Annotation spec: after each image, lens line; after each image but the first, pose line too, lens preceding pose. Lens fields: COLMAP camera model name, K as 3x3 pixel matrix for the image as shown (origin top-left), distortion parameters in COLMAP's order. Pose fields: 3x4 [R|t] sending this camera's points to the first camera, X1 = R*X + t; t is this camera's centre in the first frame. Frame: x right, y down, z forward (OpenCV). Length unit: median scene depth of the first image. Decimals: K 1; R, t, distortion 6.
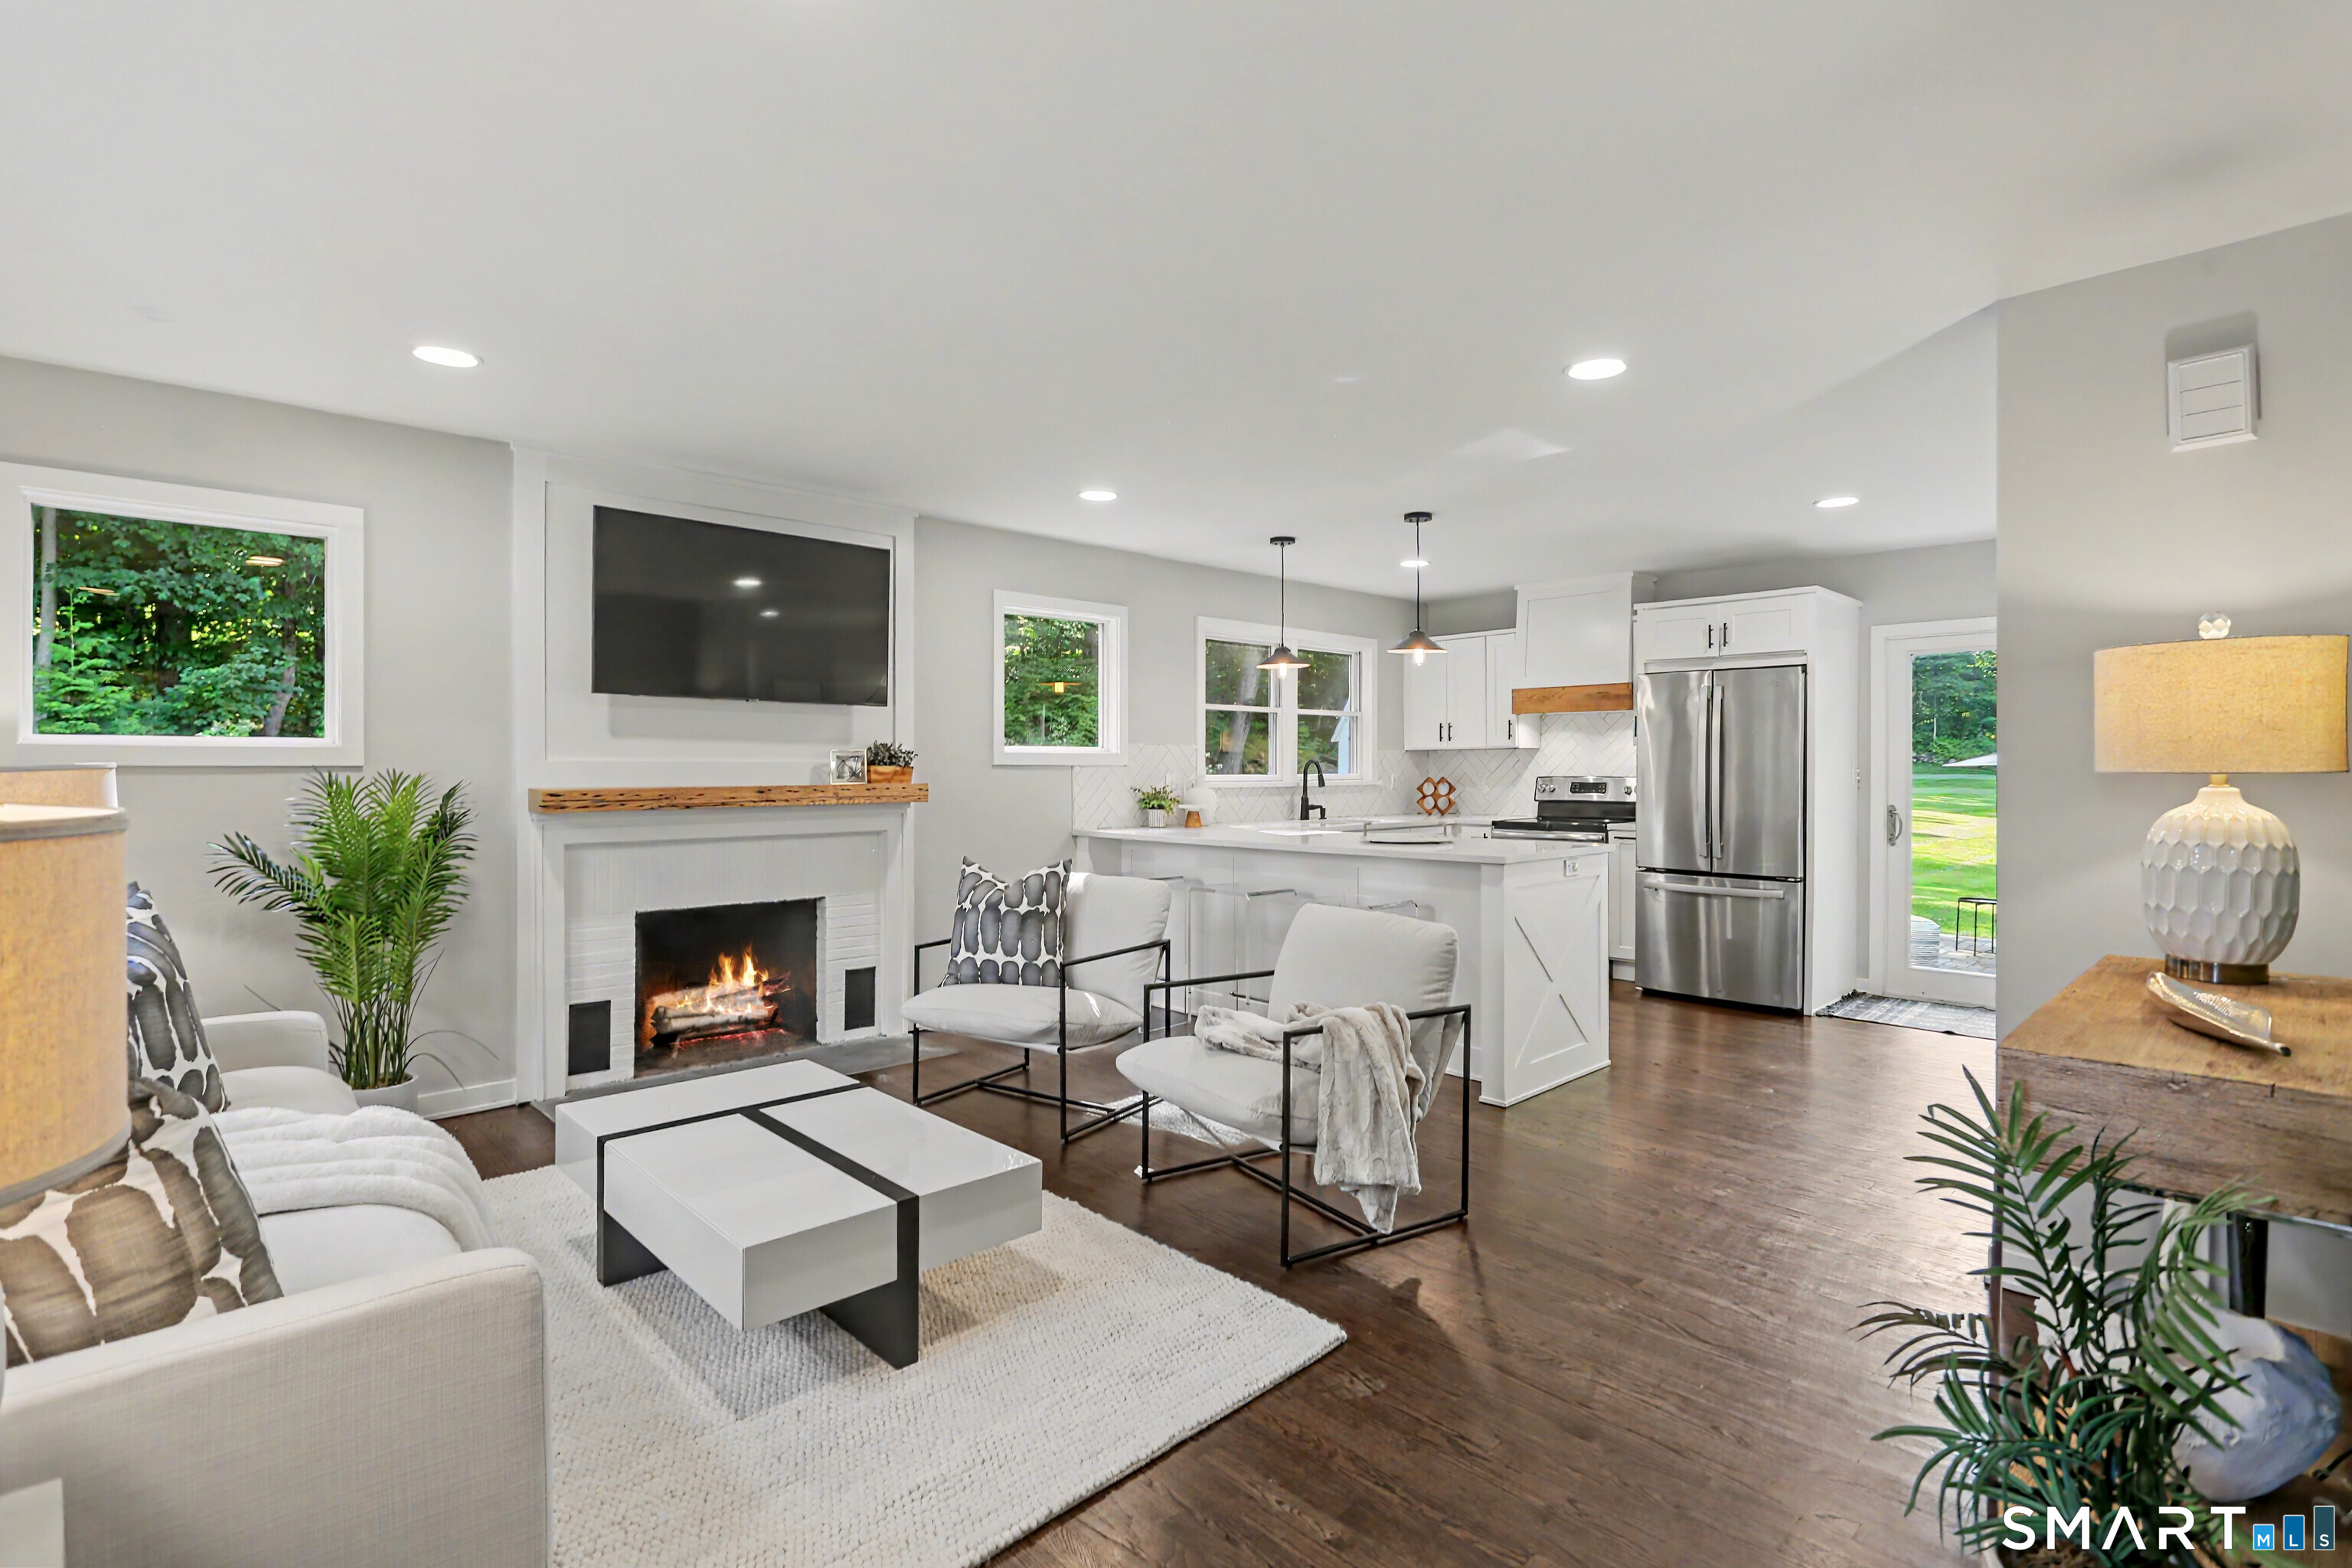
lens RADIAL K [[1129.1, 0, 1163.7], [0, 1129.1, 770.0], [0, 0, 1]] dist [-0.007484, 0.001883]
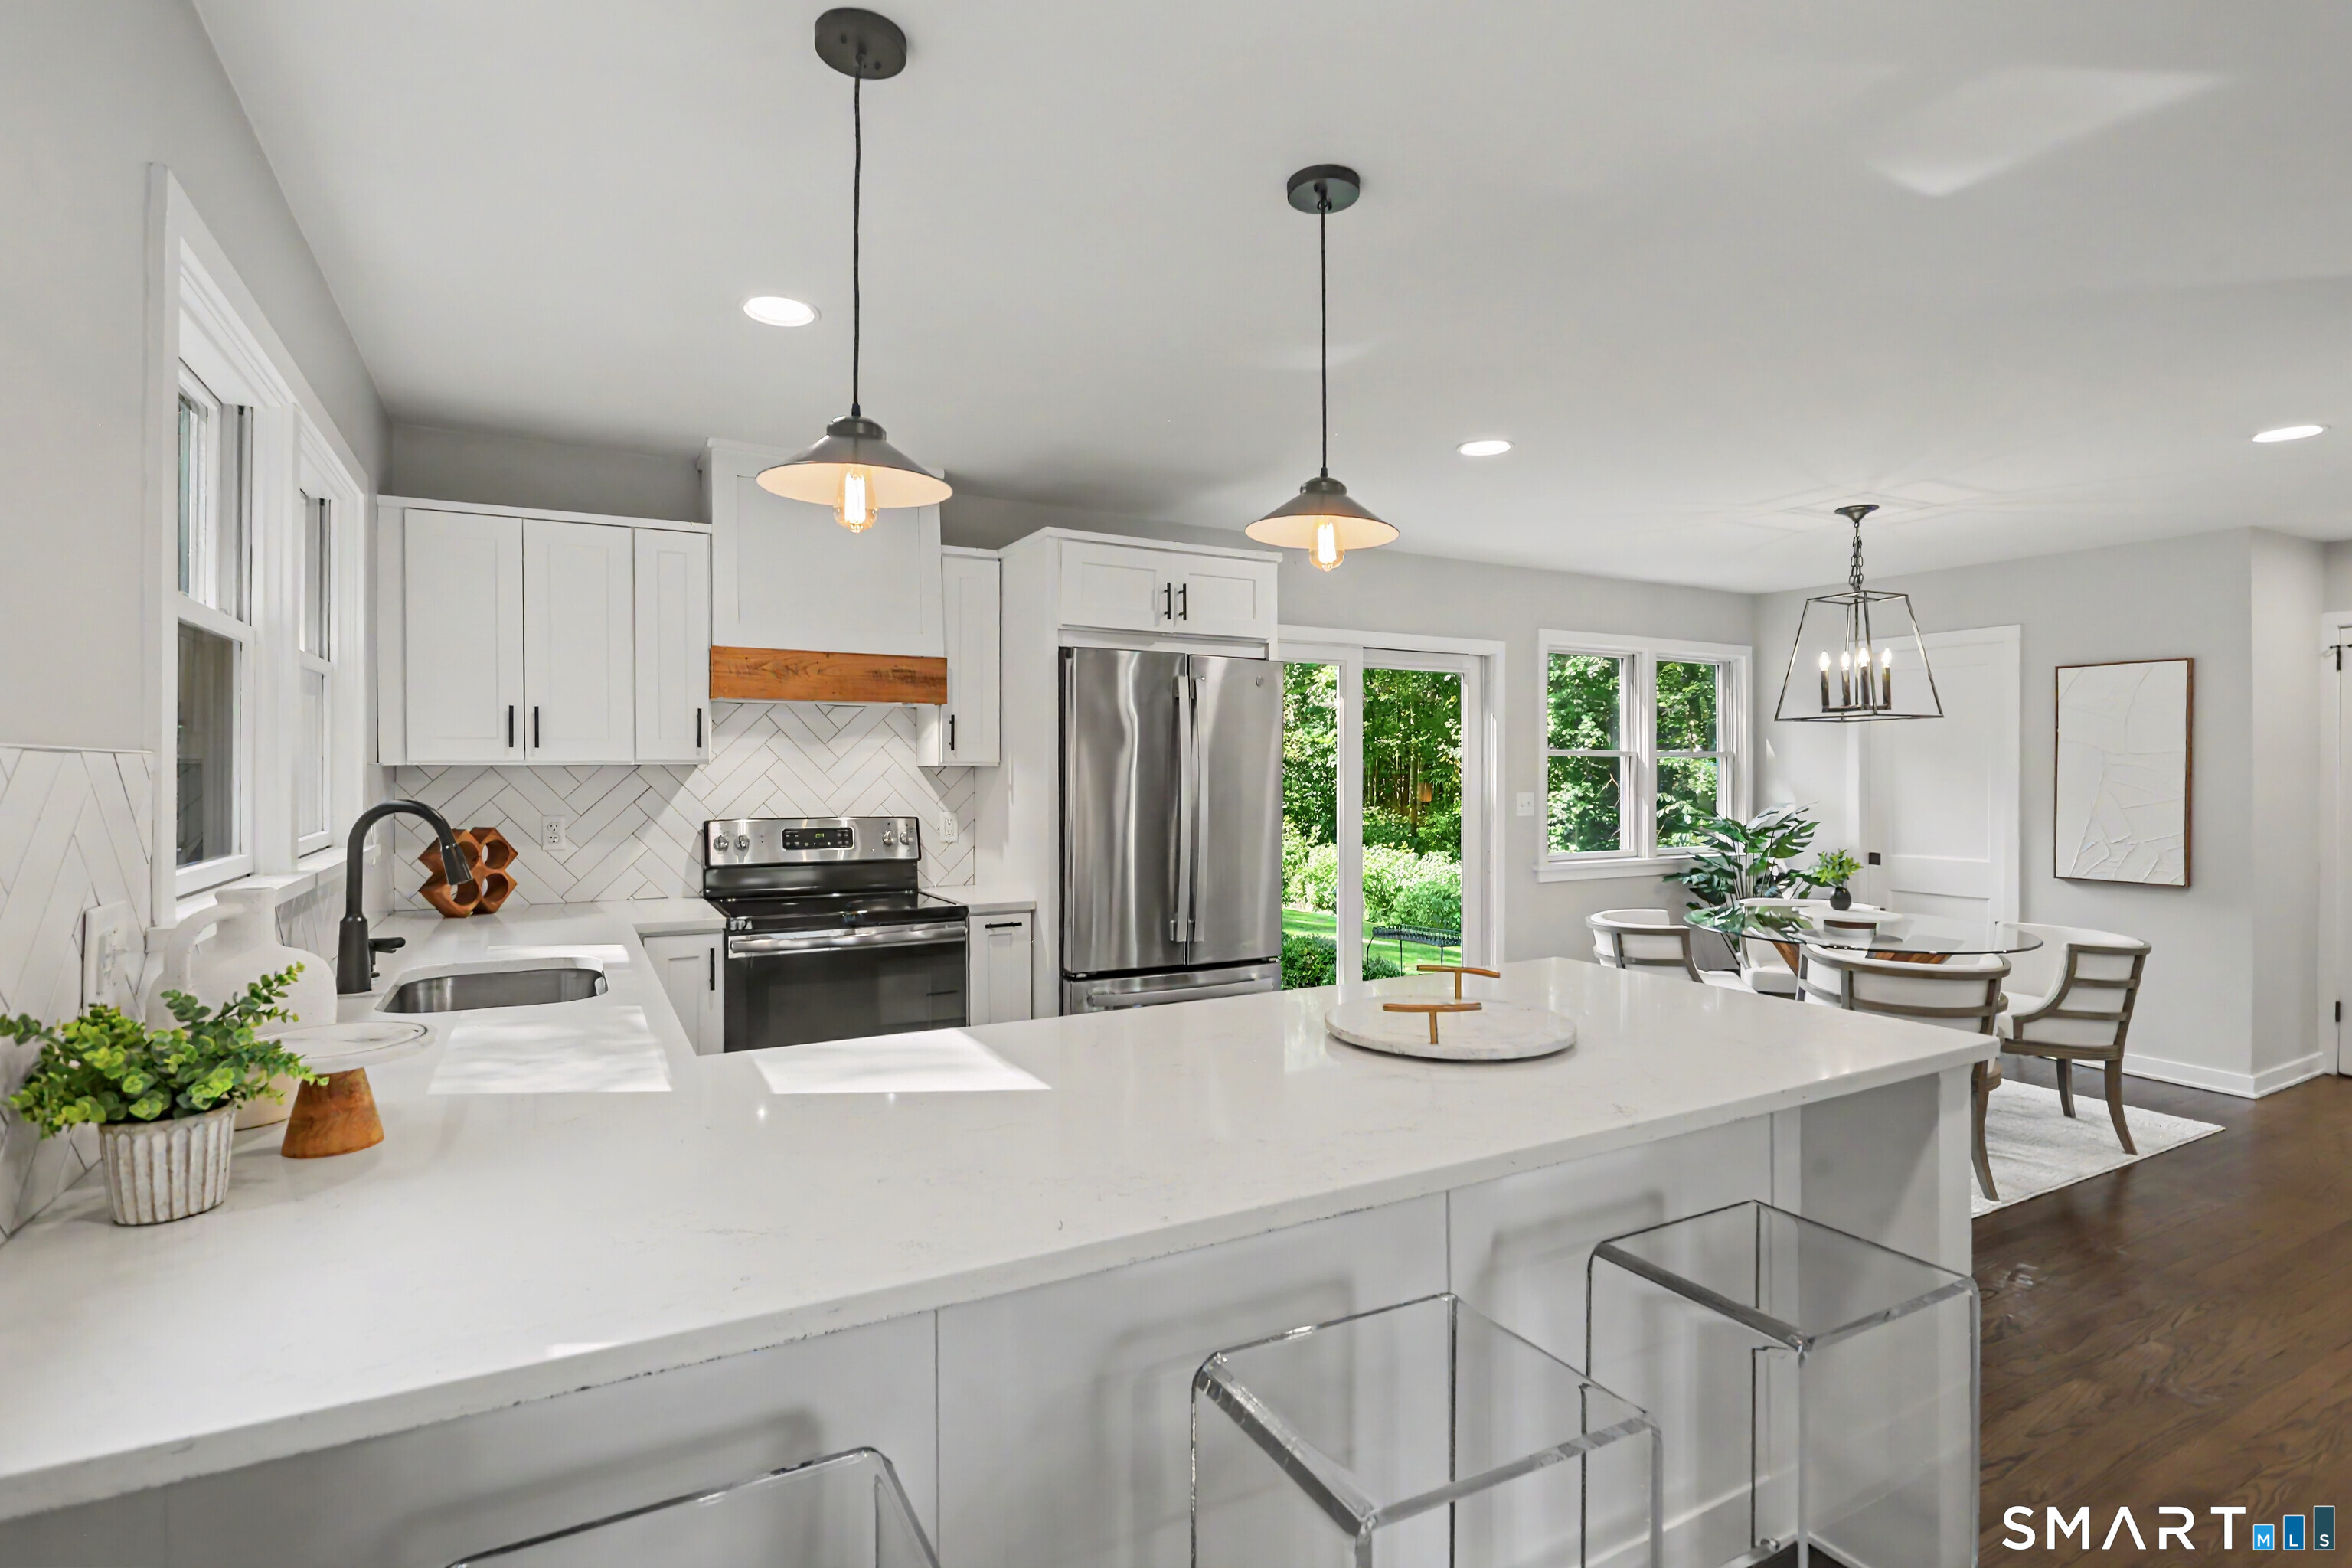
lens RADIAL K [[1129.1, 0, 1162.5], [0, 1129.1, 774.0], [0, 0, 1]] dist [-0.007484, 0.001883]
pose [[0.264892, -0.001314, 0.964277, -0.140254], [0.001947, 0.999998, 0.000828, -0.019452], [-0.964276, 0.001658, 0.264893, 0.835257]]
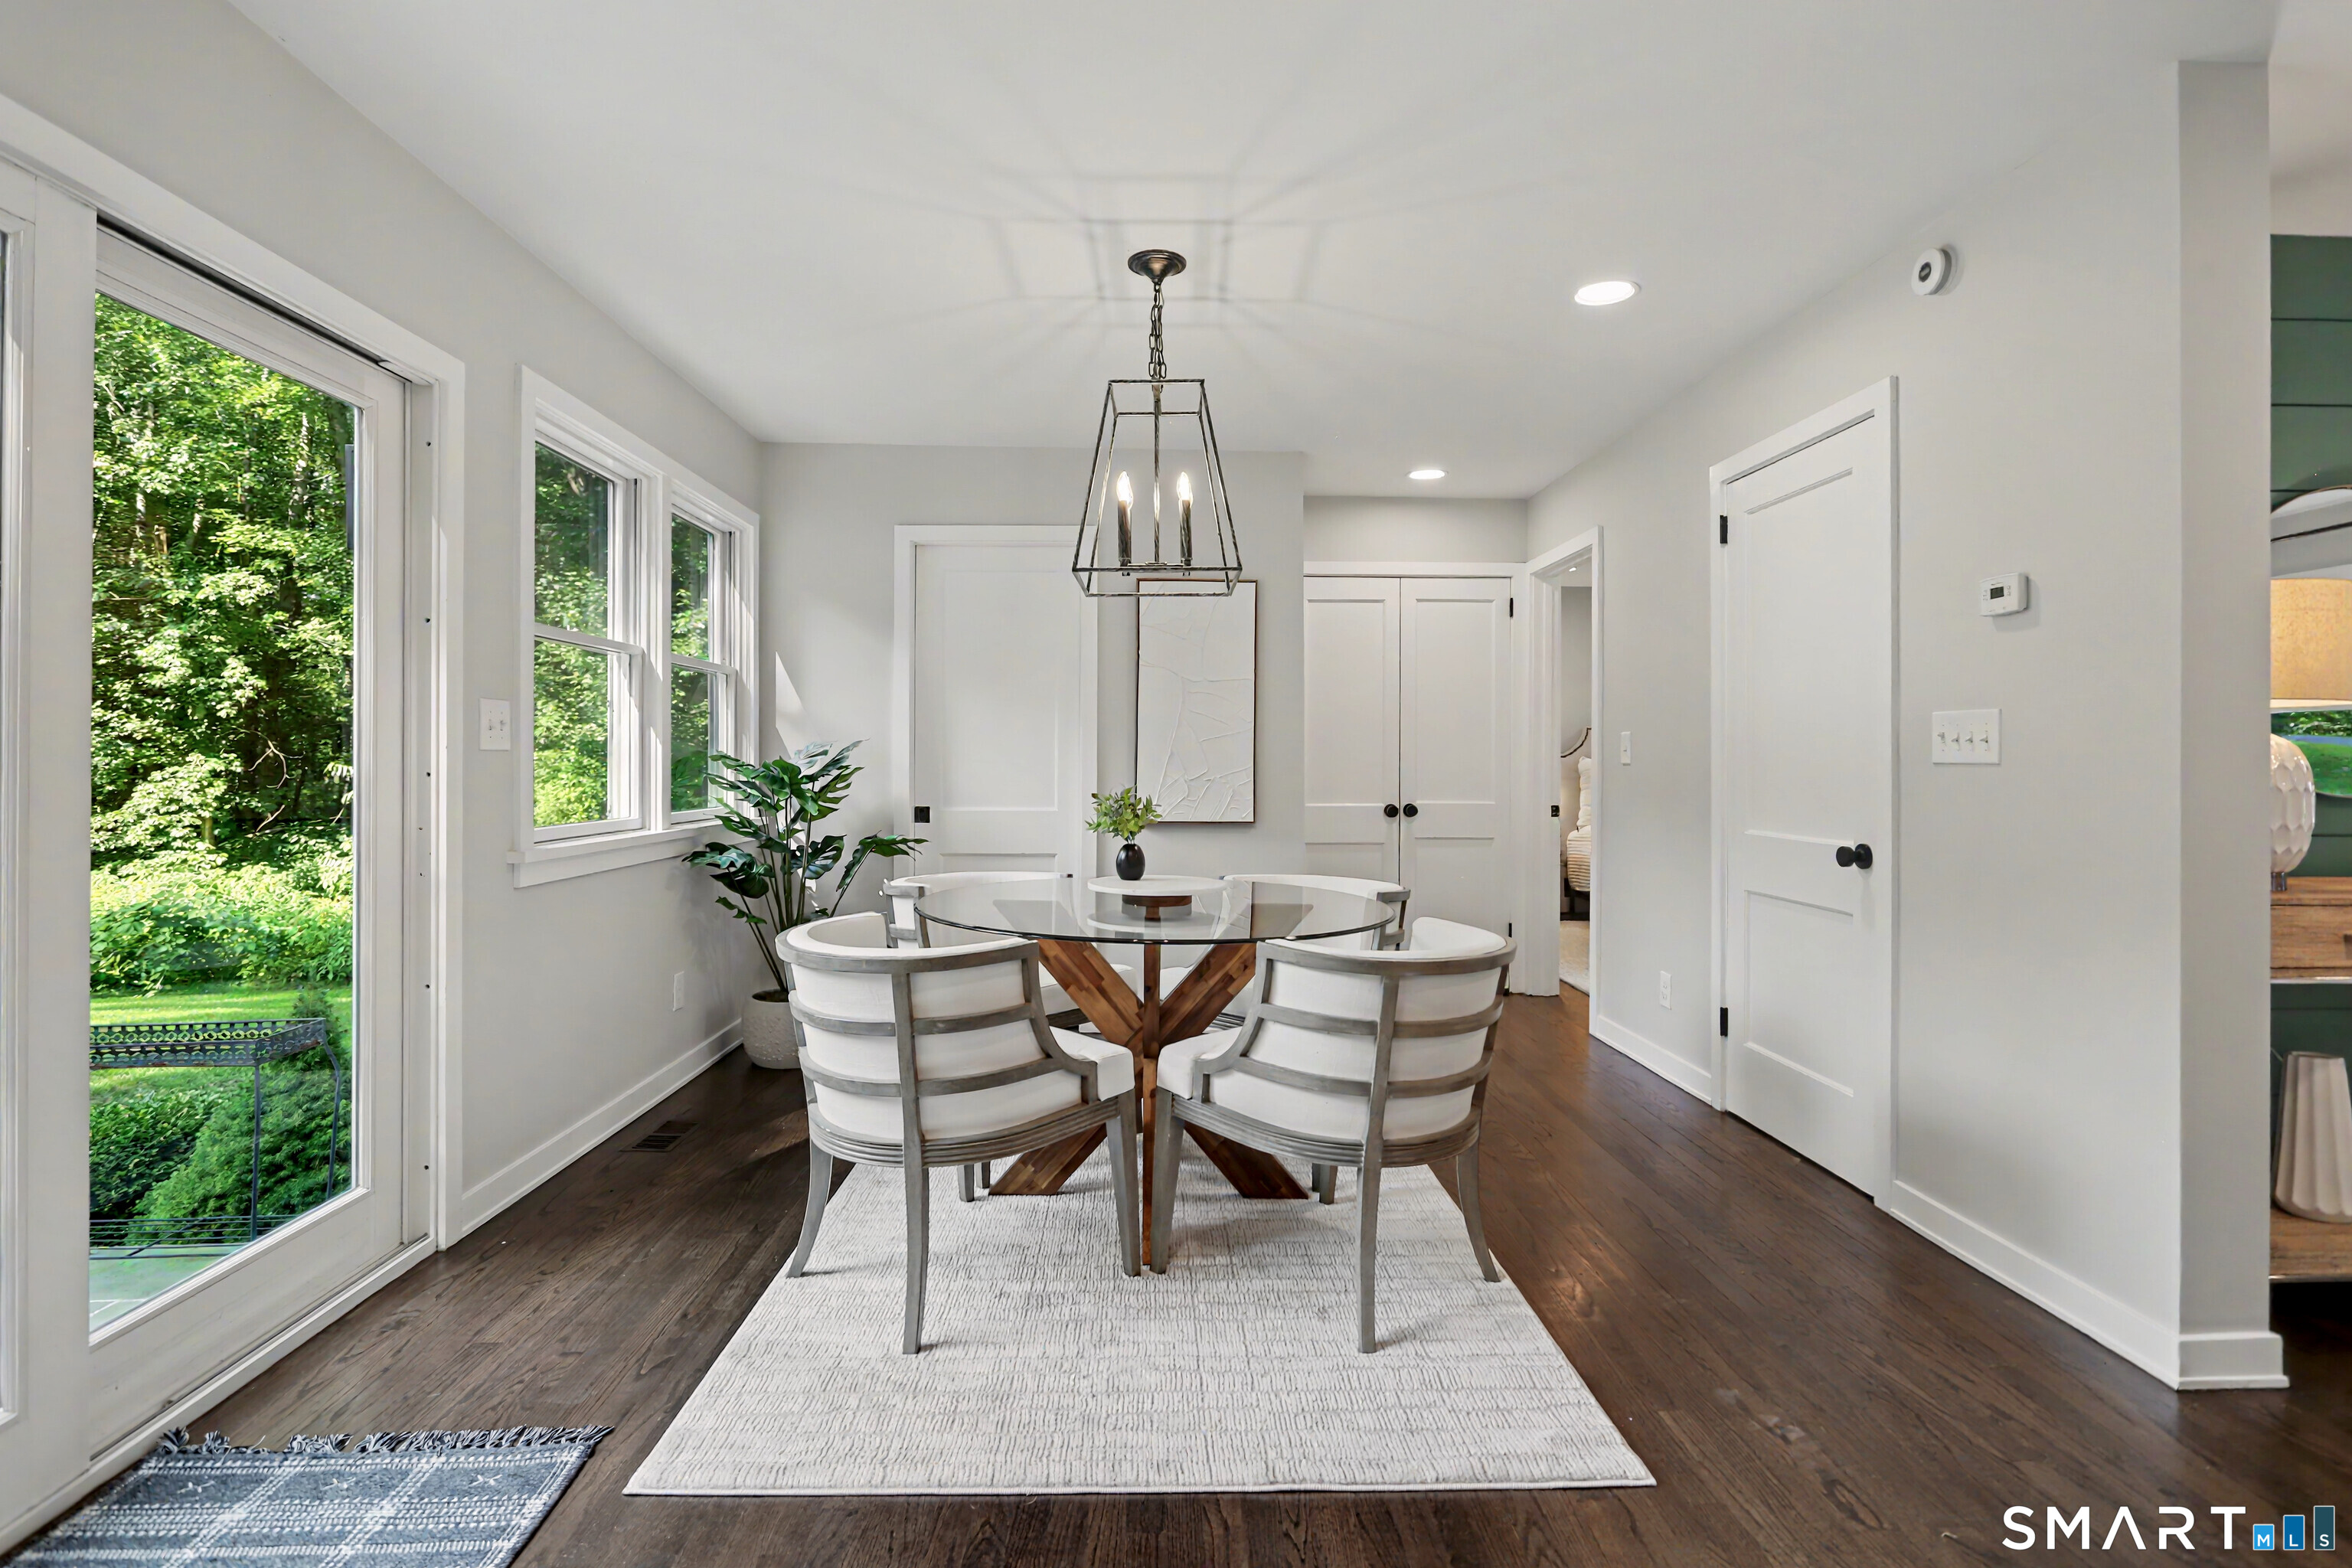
lens RADIAL K [[1129.1, 0, 1188.3], [0, 1129.1, 758.6], [0, 0, 1]] dist [-0.007484, 0.001883]
pose [[-0.745954, -0.001987, 0.665994, 0.364779], [-0.002239, 0.999997, 0.000476, 0.020709], [-0.665994, -0.001136, -0.745957, 0.944969]]
